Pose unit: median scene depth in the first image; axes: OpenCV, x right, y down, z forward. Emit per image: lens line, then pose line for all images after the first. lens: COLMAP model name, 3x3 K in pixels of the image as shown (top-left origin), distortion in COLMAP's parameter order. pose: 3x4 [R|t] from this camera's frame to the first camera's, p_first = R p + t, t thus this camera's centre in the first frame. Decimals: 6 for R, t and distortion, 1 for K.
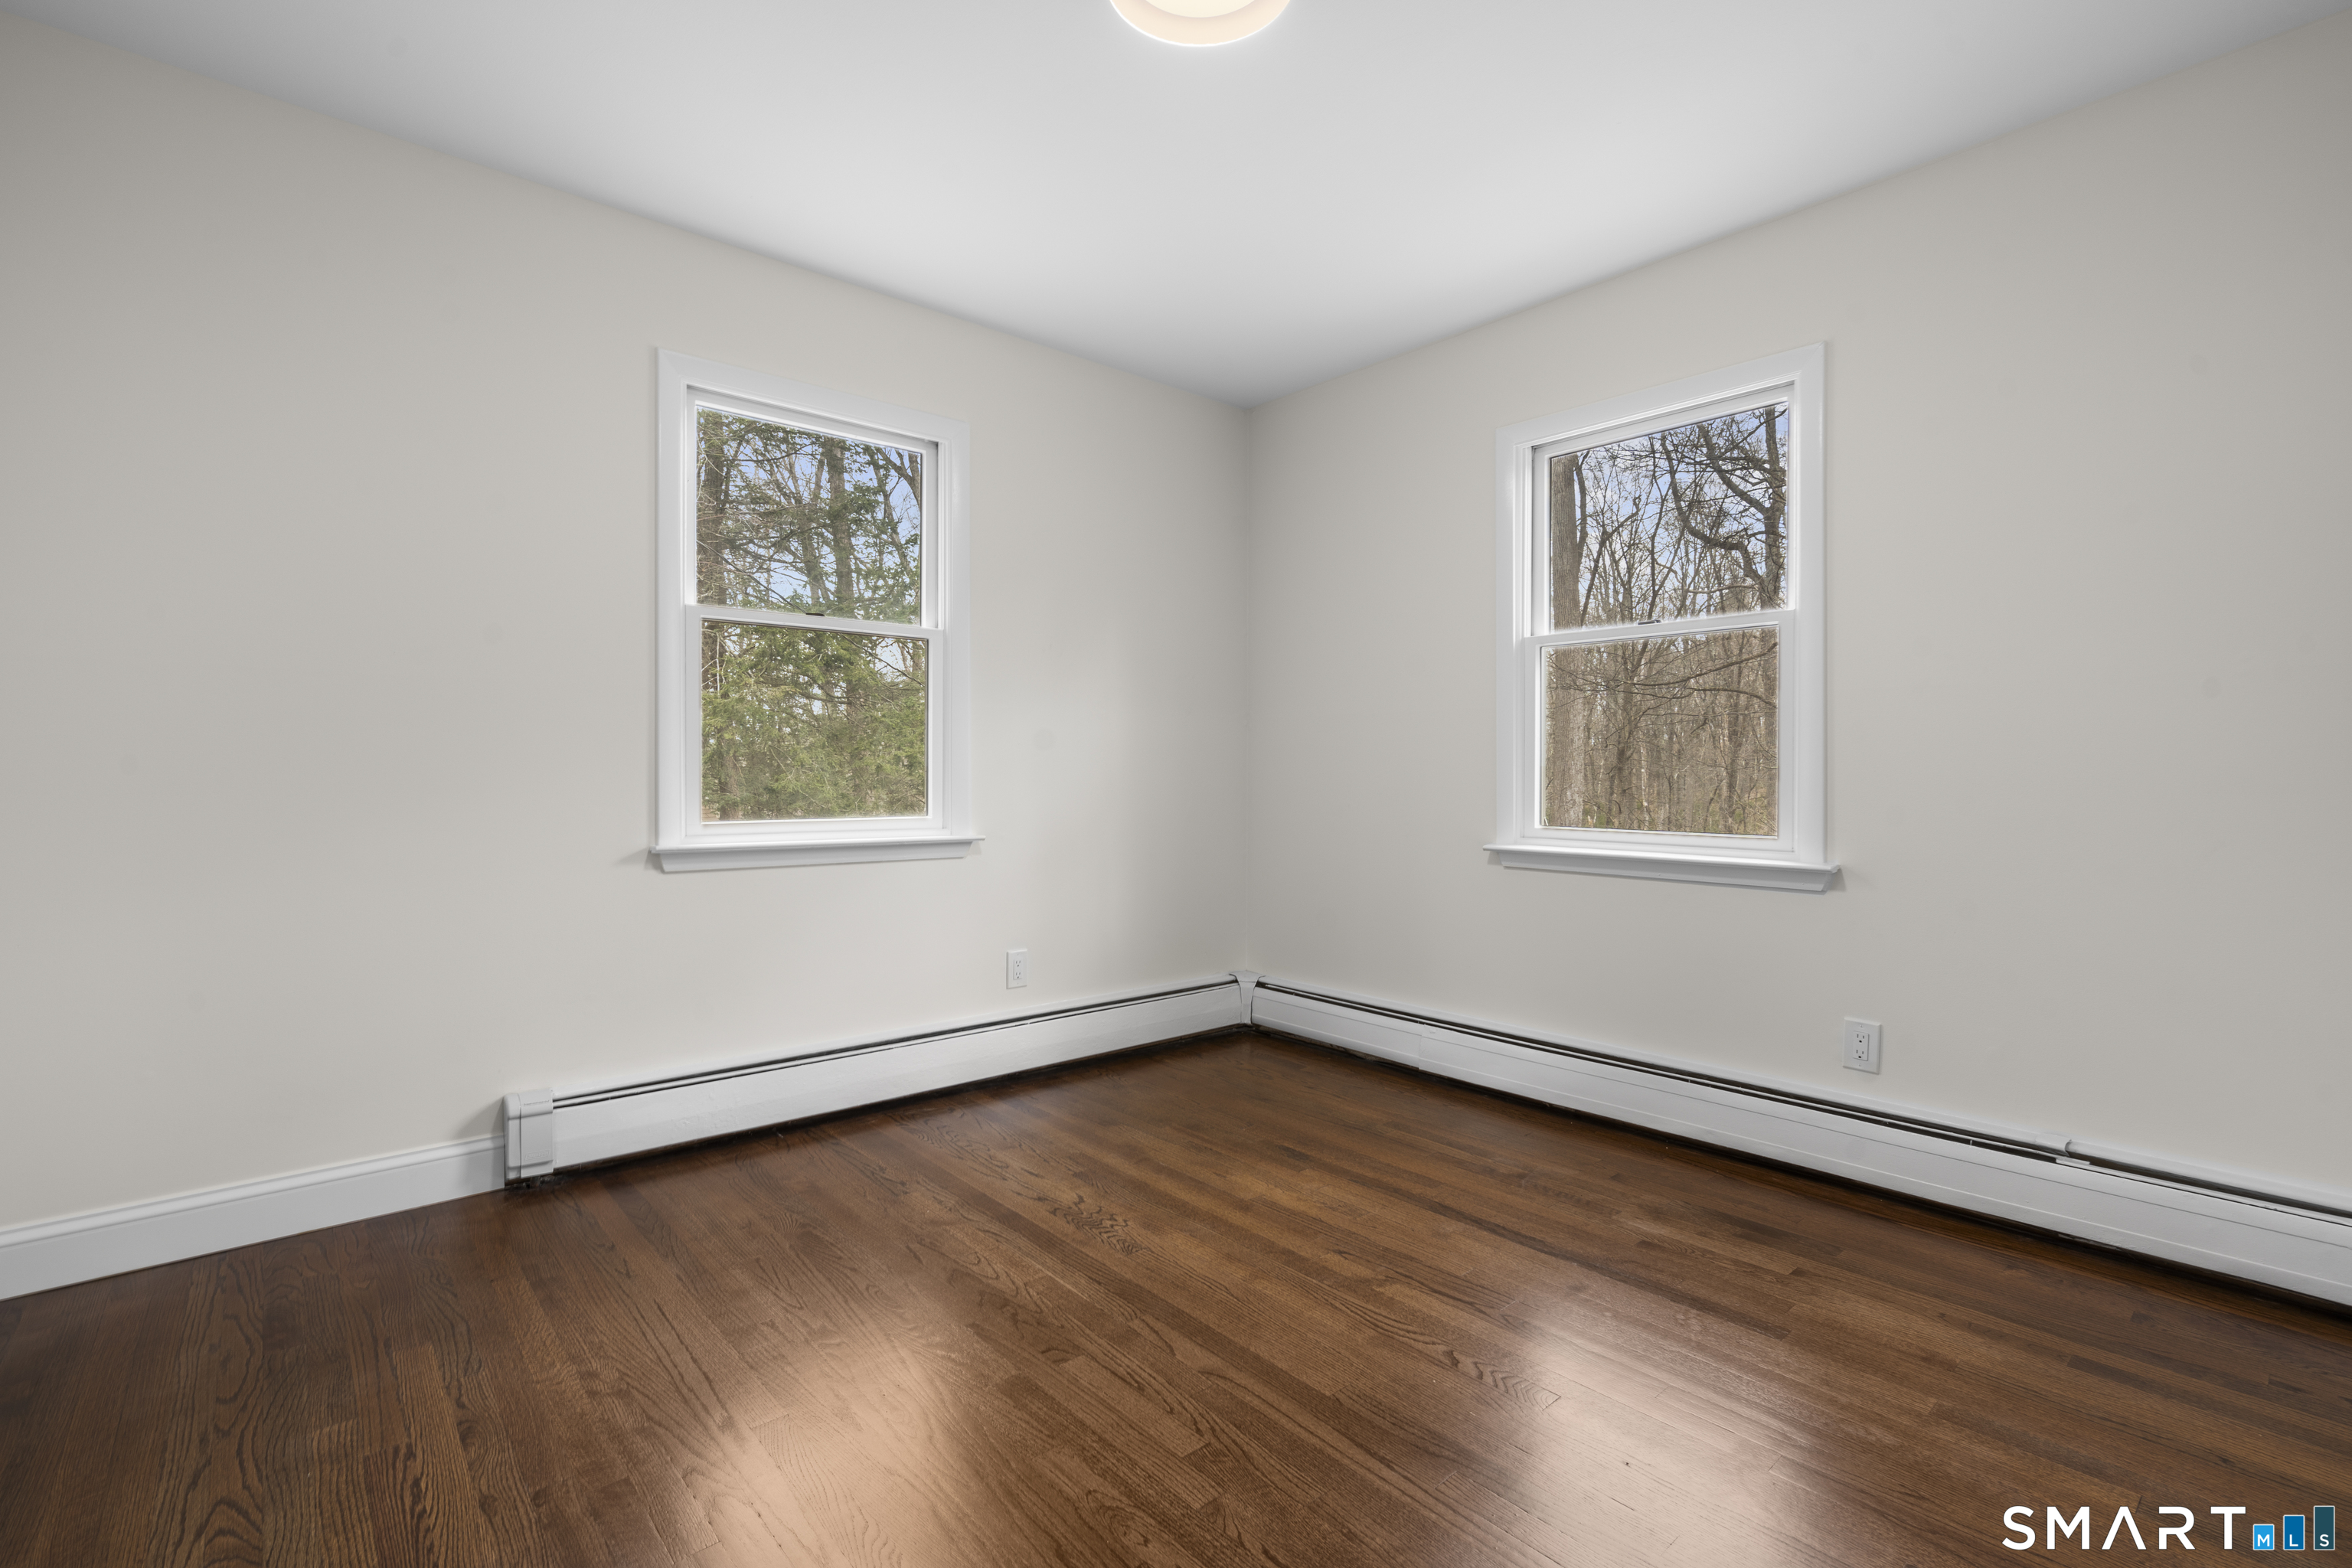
lens RADIAL K [[1051.0, 0, 1159.4], [0, 1051.0, 789.3], [0, 0, 1]] dist [-0.002979, 0.000962]
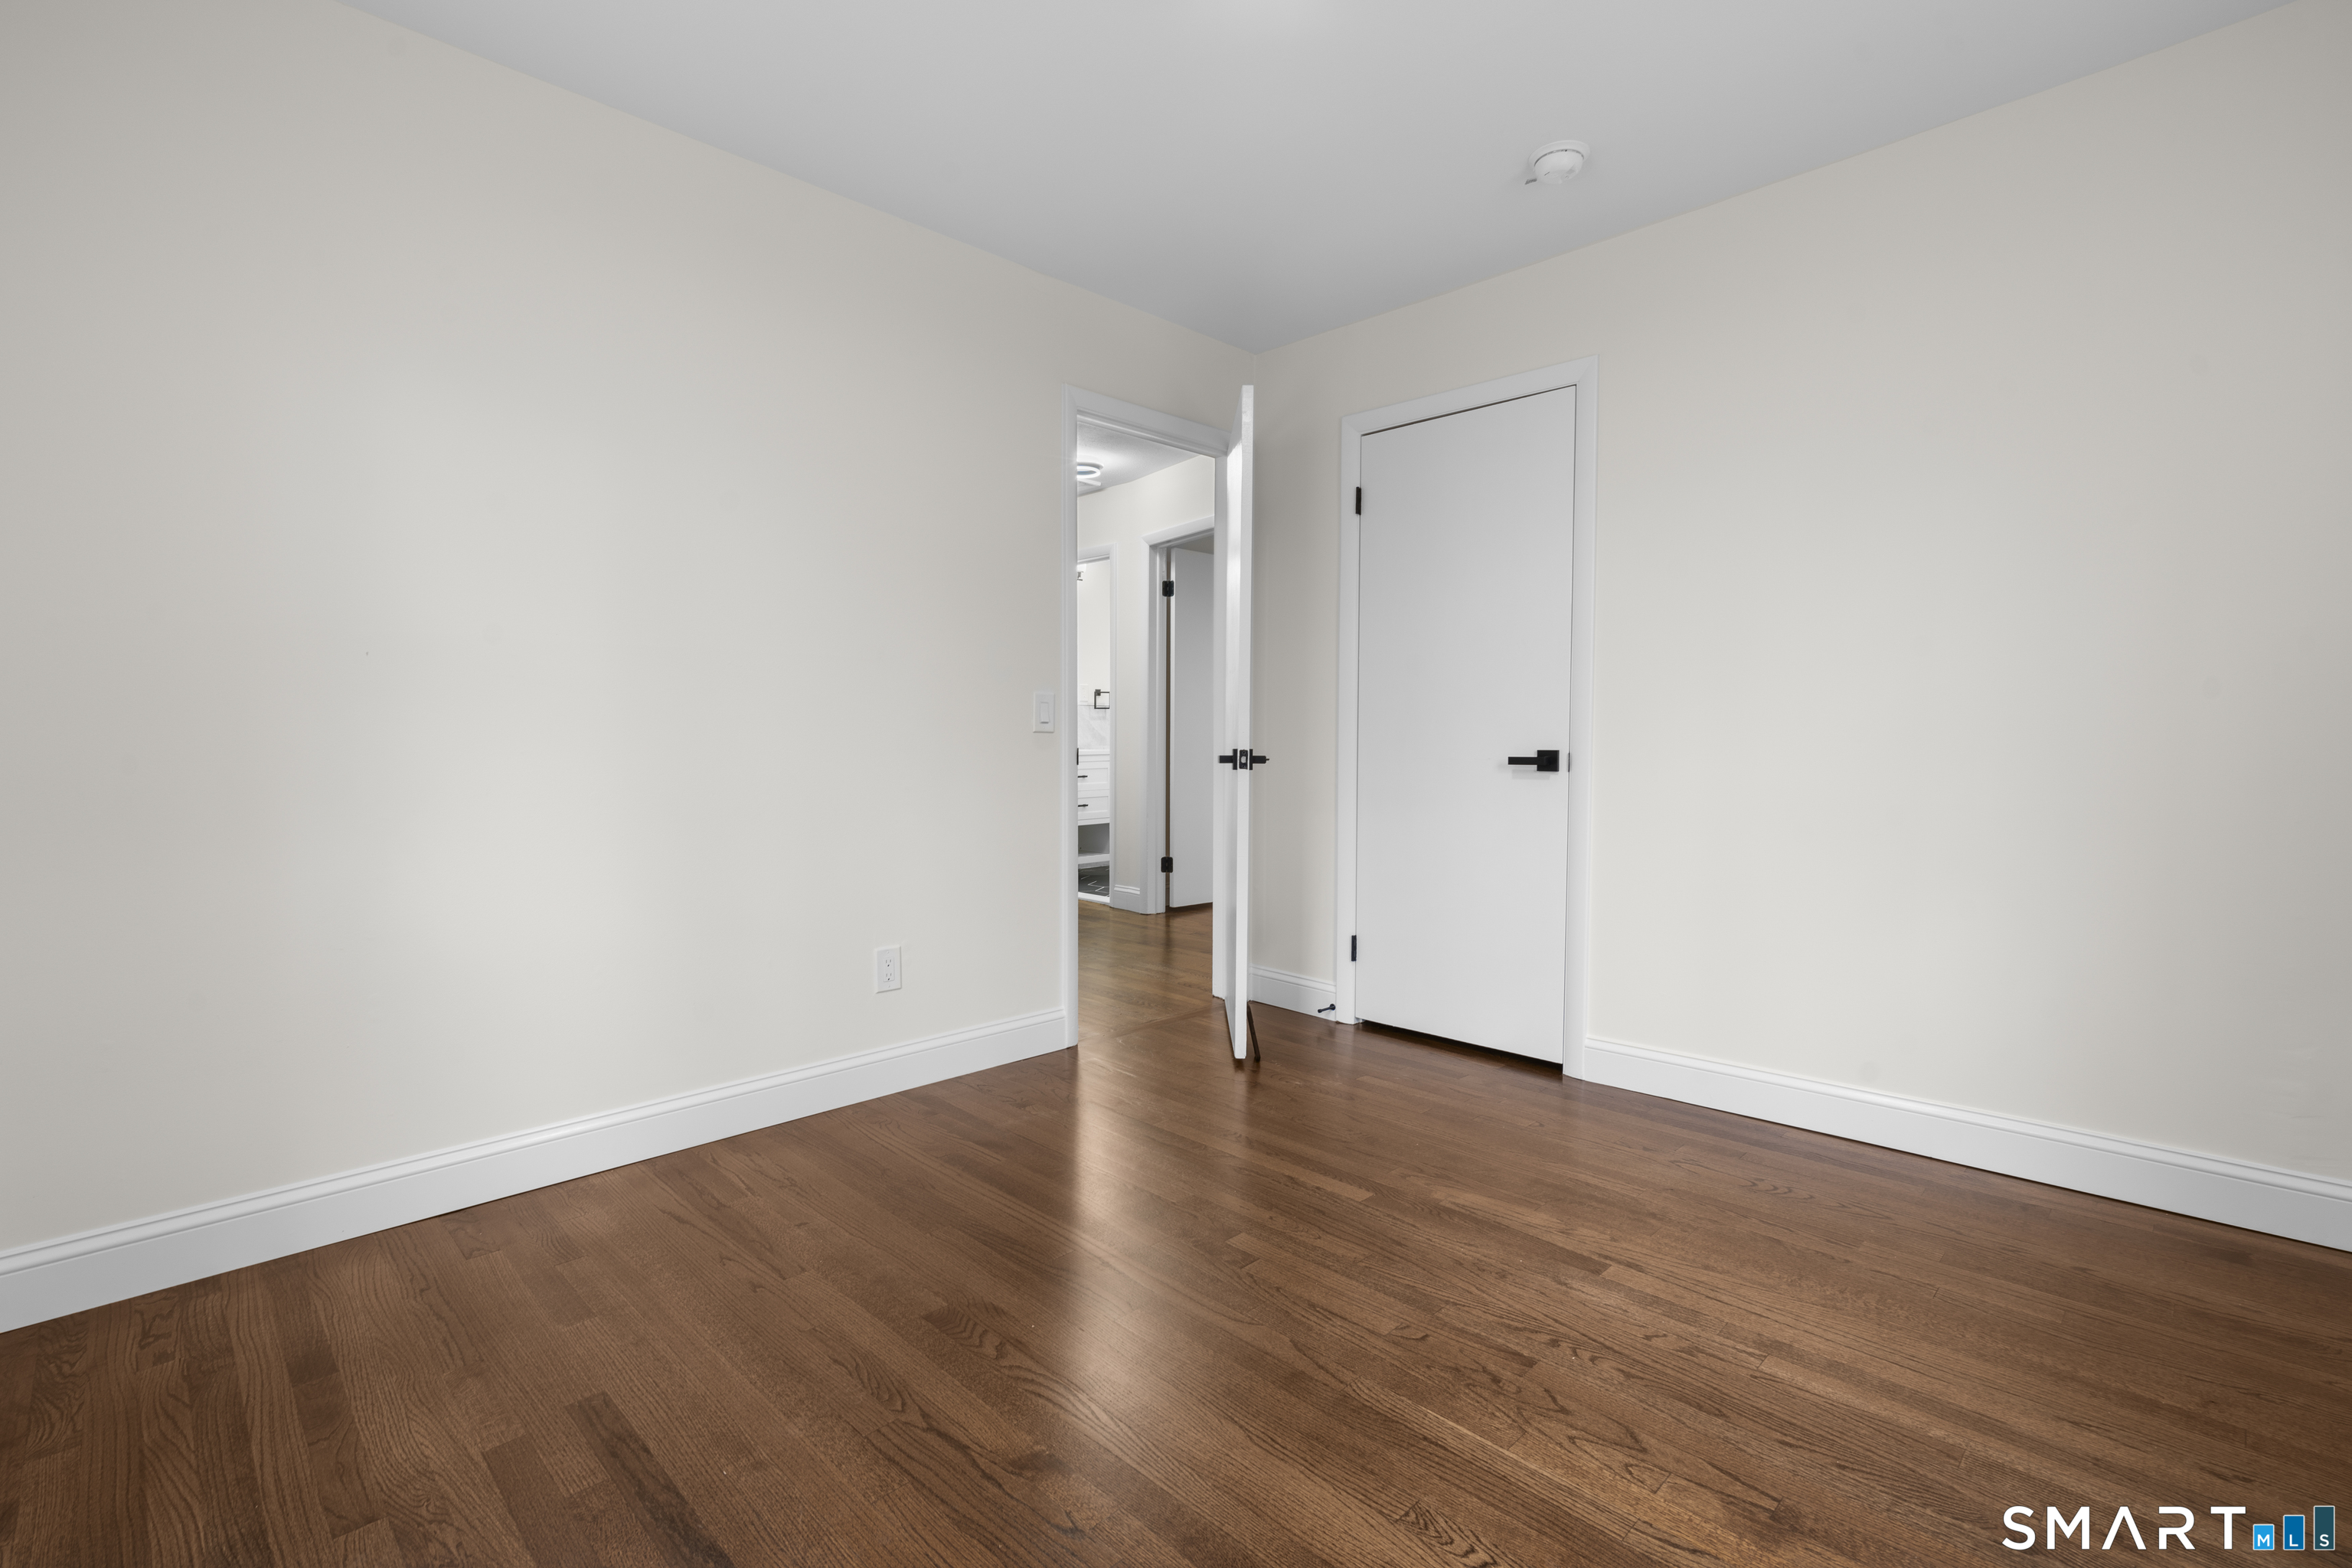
lens RADIAL K [[1065.4, 0, 1176.0], [0, 1065.4, 784.0], [0, 0, 1]] dist [-0.001064, 0.001278]
pose [[-0.996489, 0.005798, -0.083528, 0.167845], [0.000768, 0.998190, 0.060130, -0.022437], [0.083726, 0.059855, -0.994690, 1.640320]]
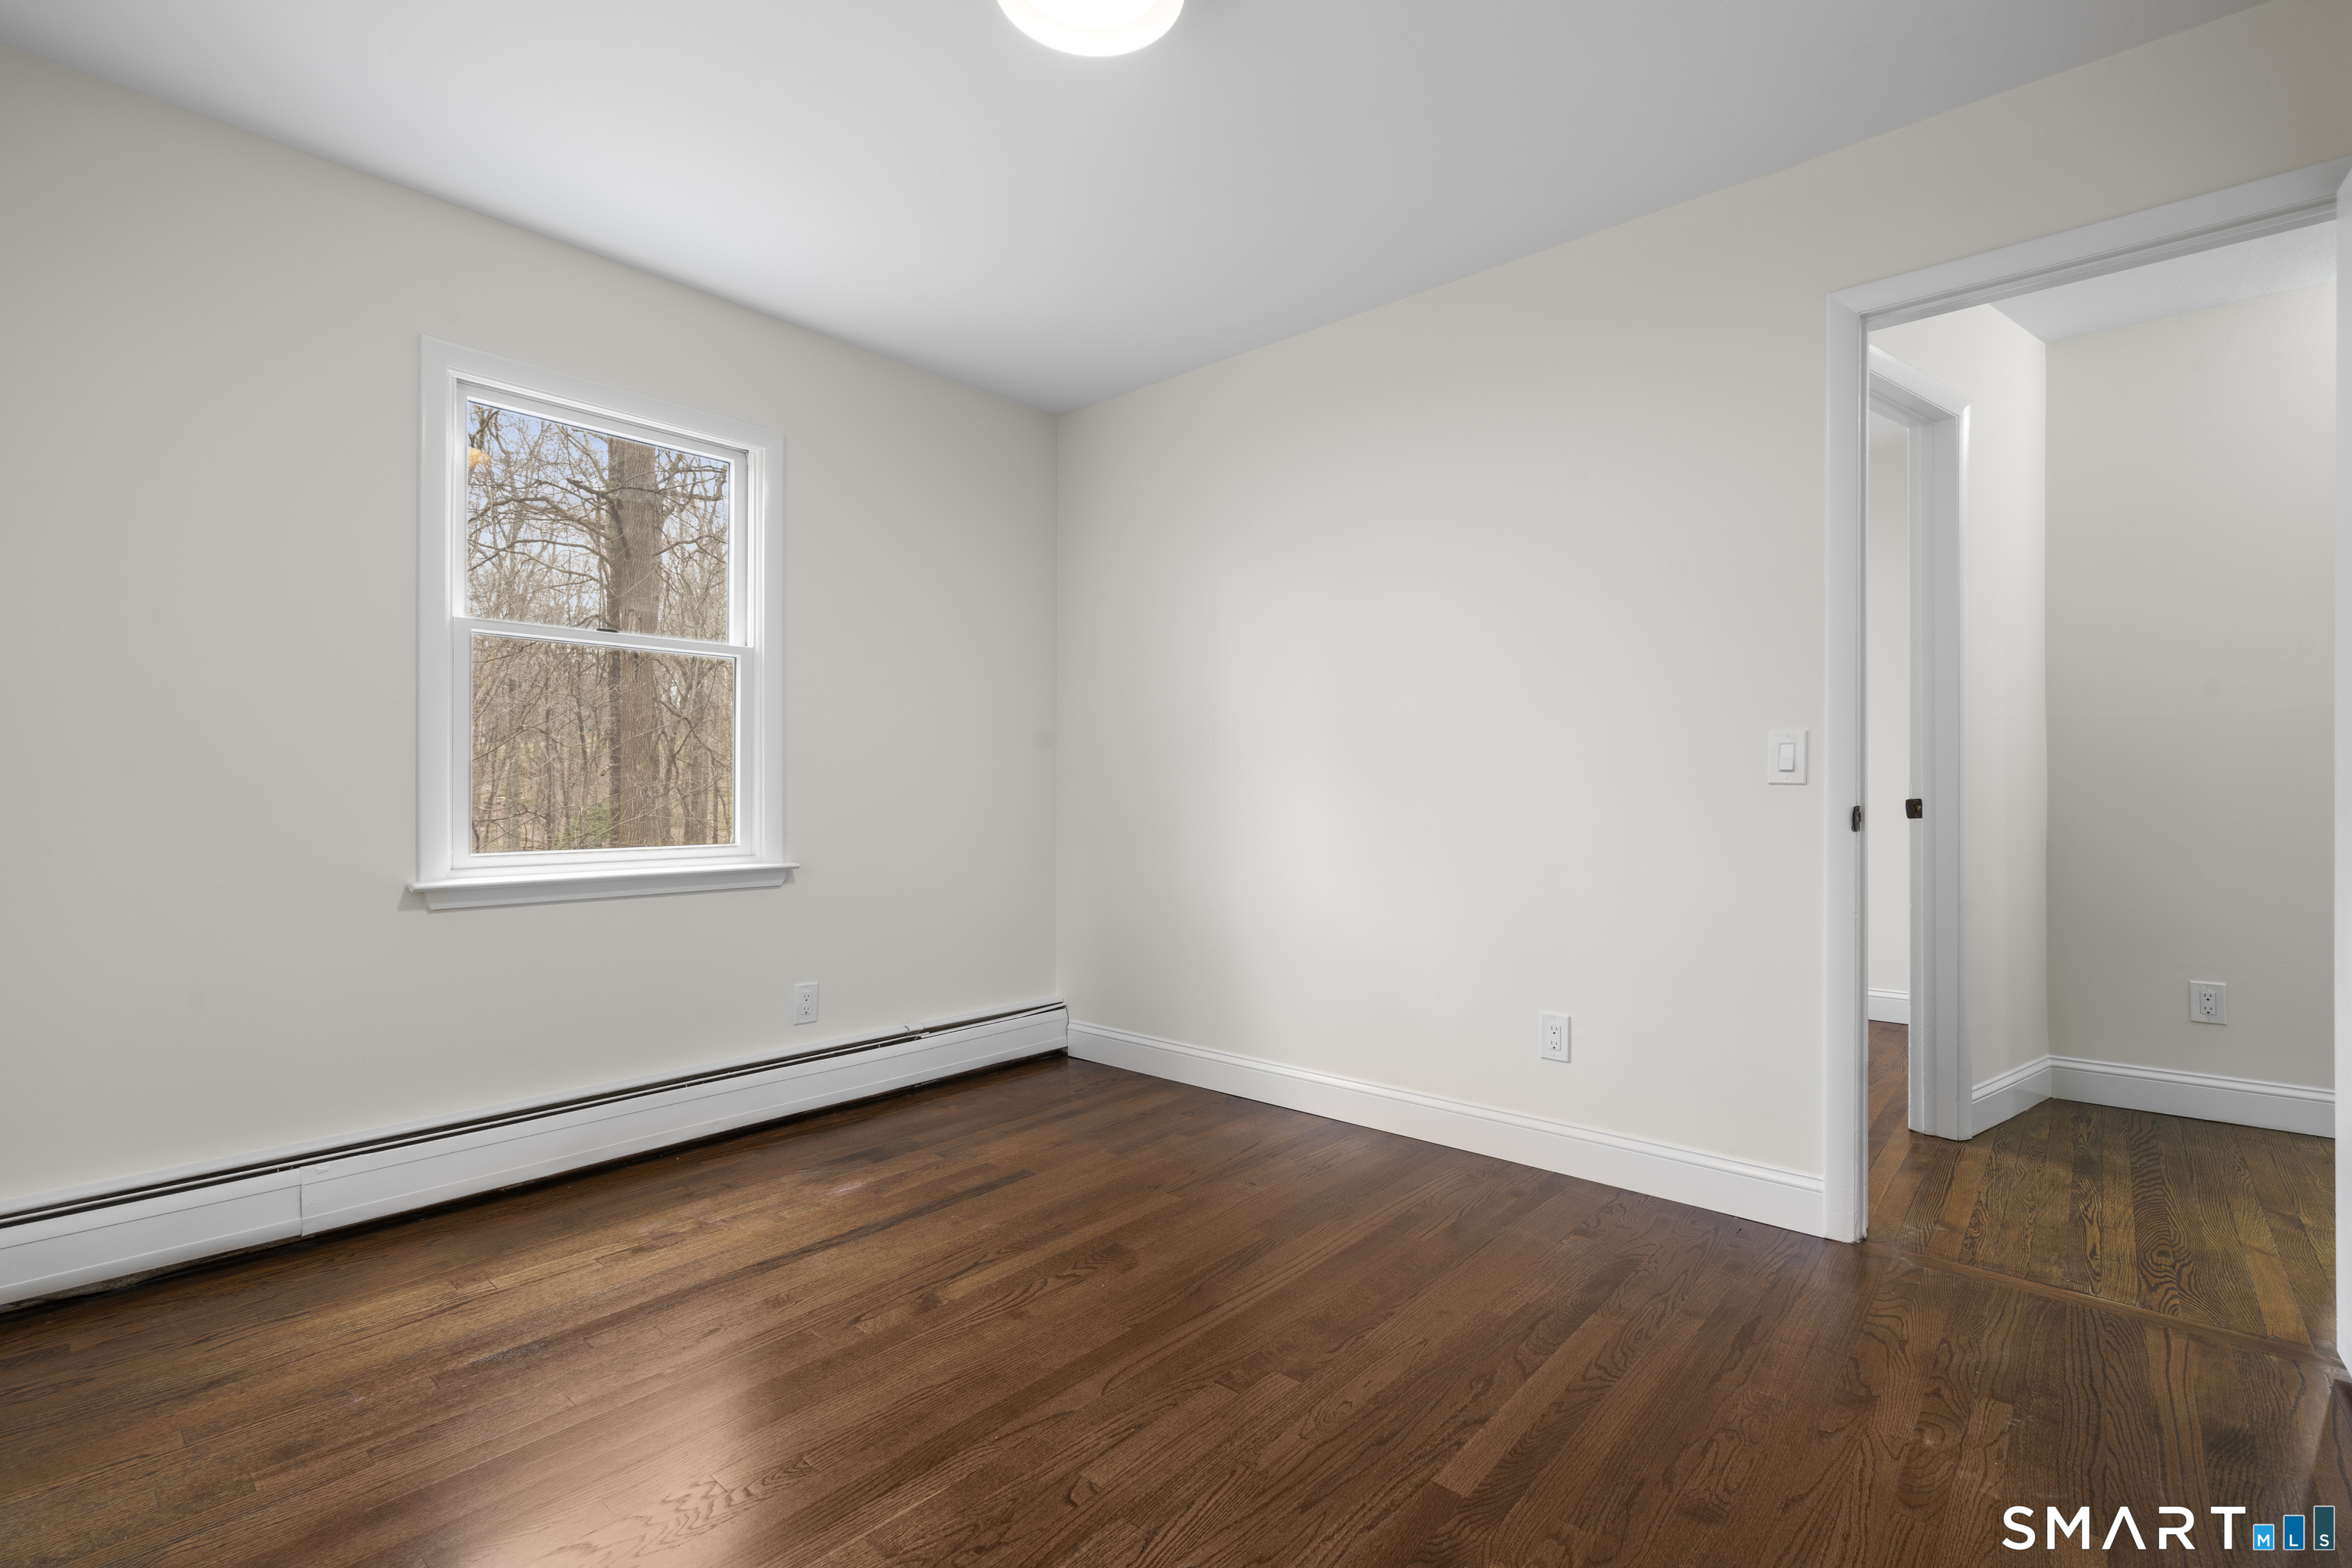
lens RADIAL K [[1065.4, 0, 1176.0], [0, 1065.4, 784.0], [0, 0, 1]] dist [-0.001064, 0.001278]
pose [[-0.141198, 0.005091, 0.989968, -0.796166], [0.016672, 0.999857, -0.002764, -0.010709], [-0.989841, 0.016115, -0.141263, 0.880486]]
